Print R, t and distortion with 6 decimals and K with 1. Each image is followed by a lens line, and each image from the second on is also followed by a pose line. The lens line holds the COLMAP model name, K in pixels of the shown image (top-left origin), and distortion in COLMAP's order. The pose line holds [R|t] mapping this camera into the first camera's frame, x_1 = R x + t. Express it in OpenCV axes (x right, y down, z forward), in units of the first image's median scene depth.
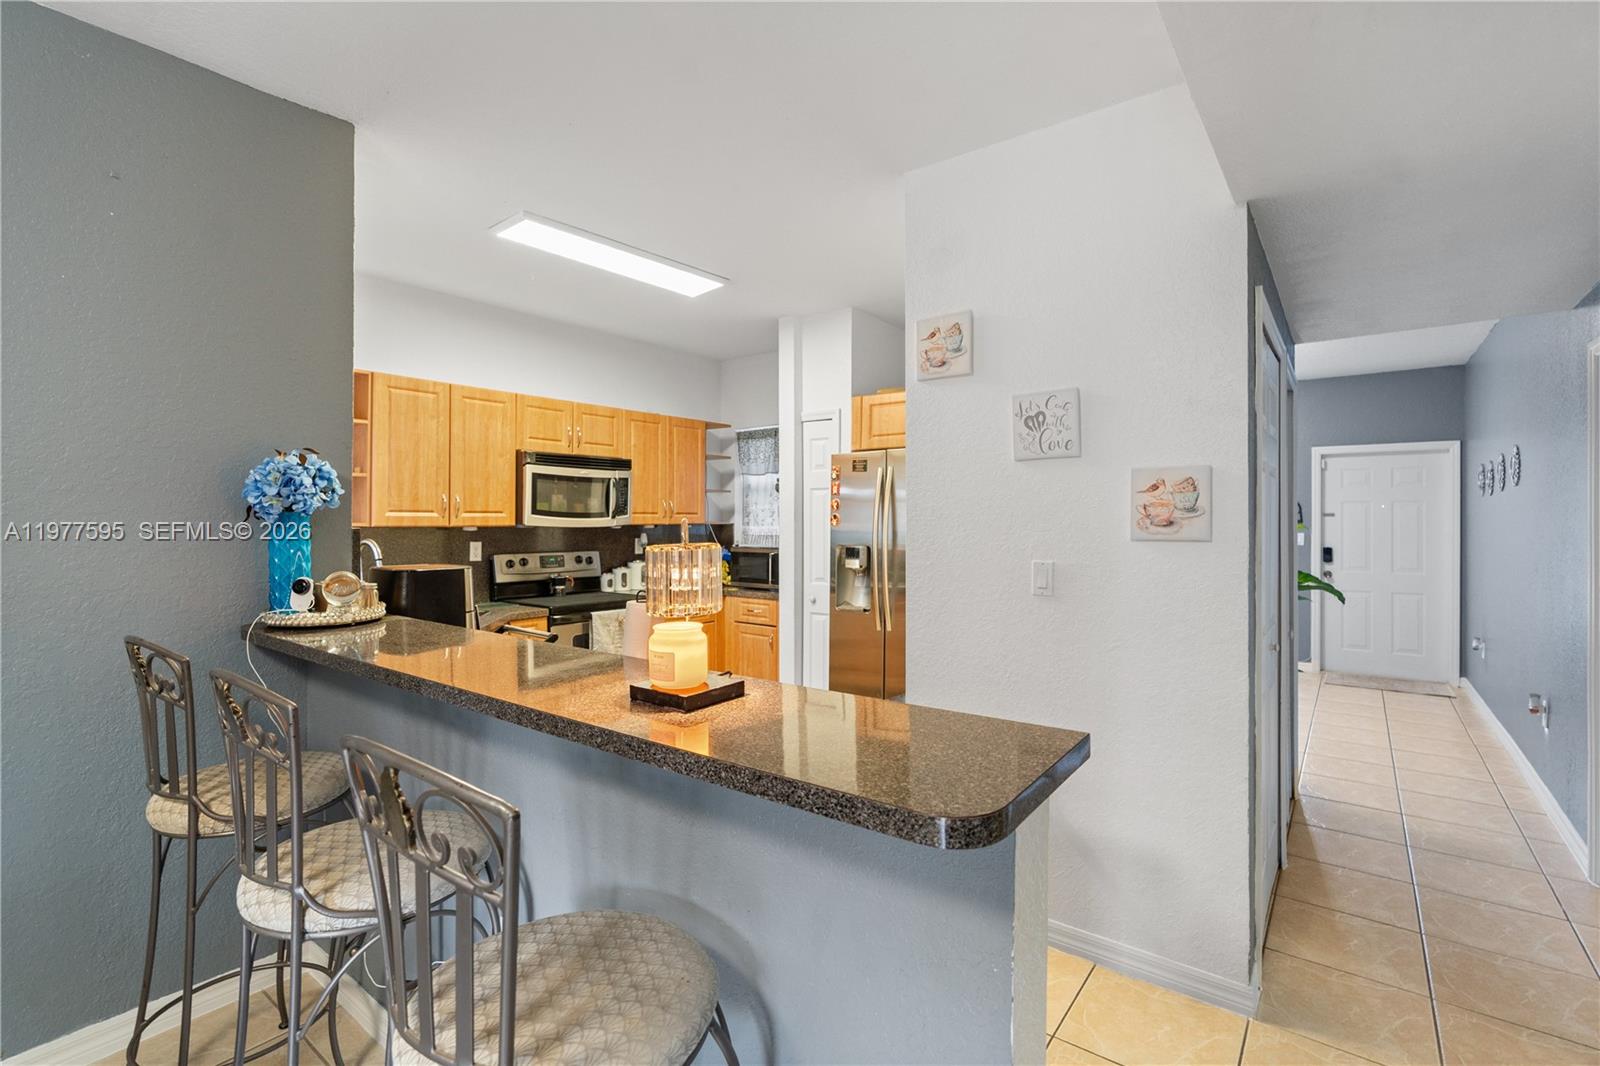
lens RADIAL K [[731.1, 0, 798.9], [0, 731.1, 524.0], [0, 0, 1]] dist [-0.005218, 0.000371]
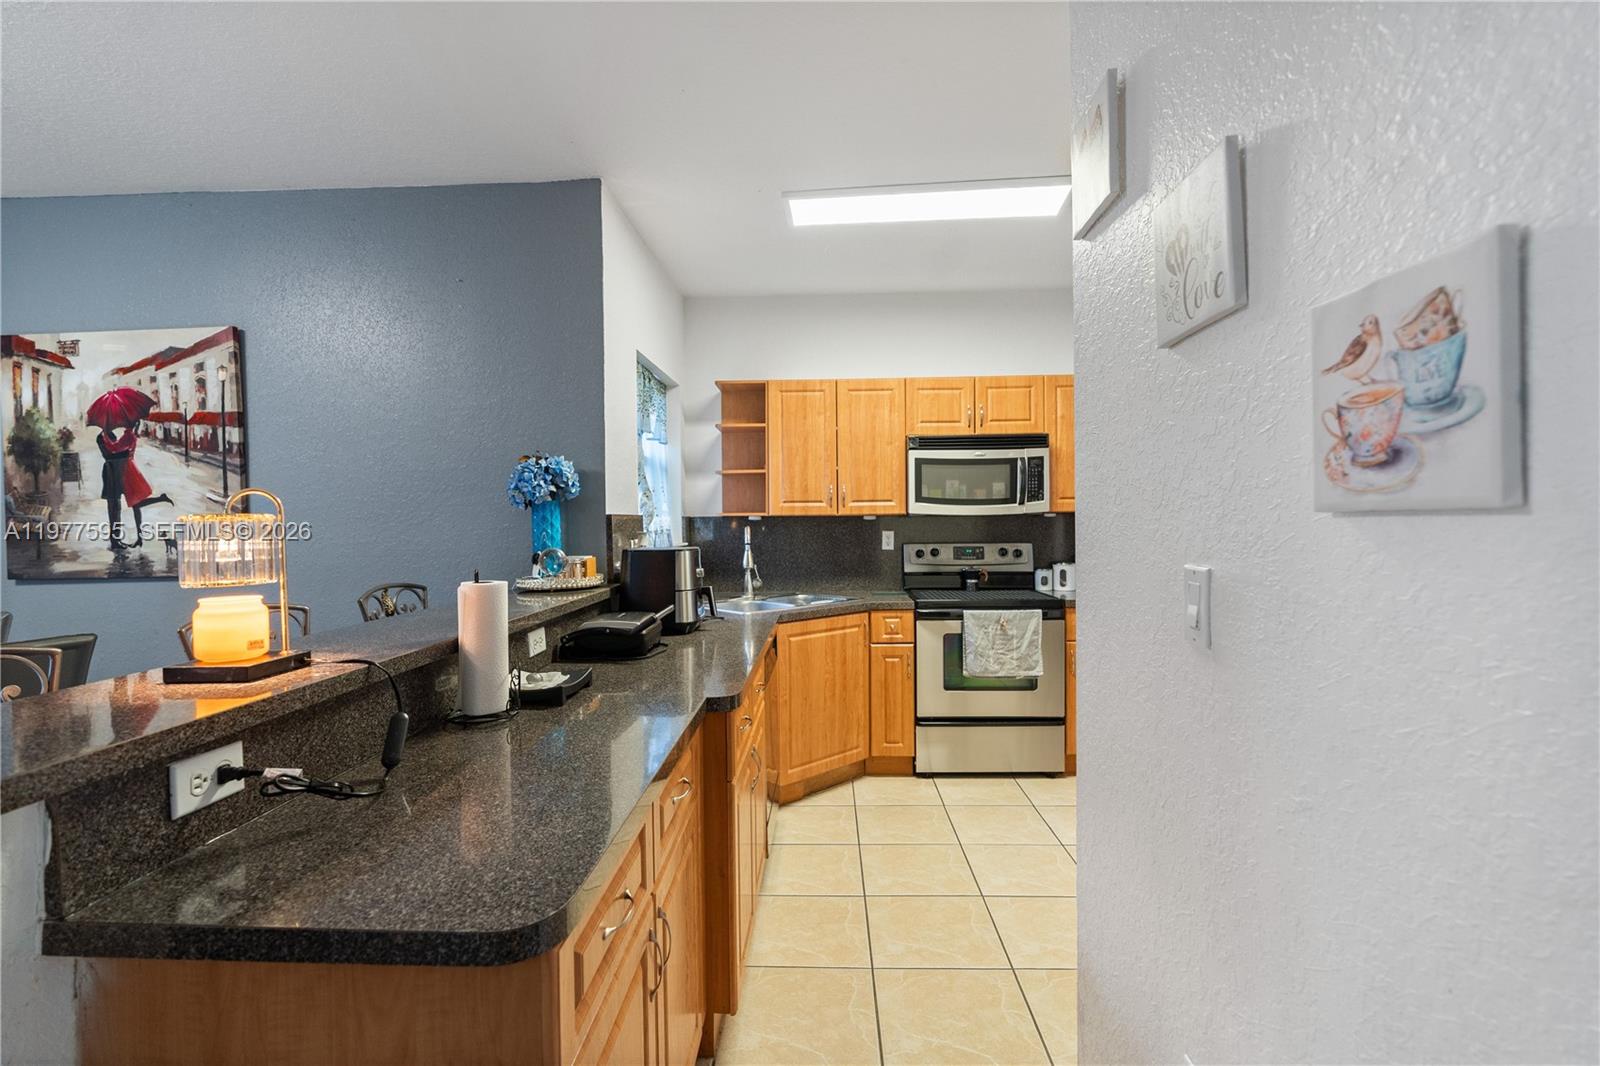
lens RADIAL K [[727.5, 0, 802.2], [0, 727.5, 533.0], [0, 0, 1]] dist [-0.011363, 0.006514]
pose [[0.581861, 0.006014, -0.813266, 0.299828], [0.007813, 0.999885, 0.012984, 0.012771], [0.813251, -0.013909, 0.581747, 0.301857]]
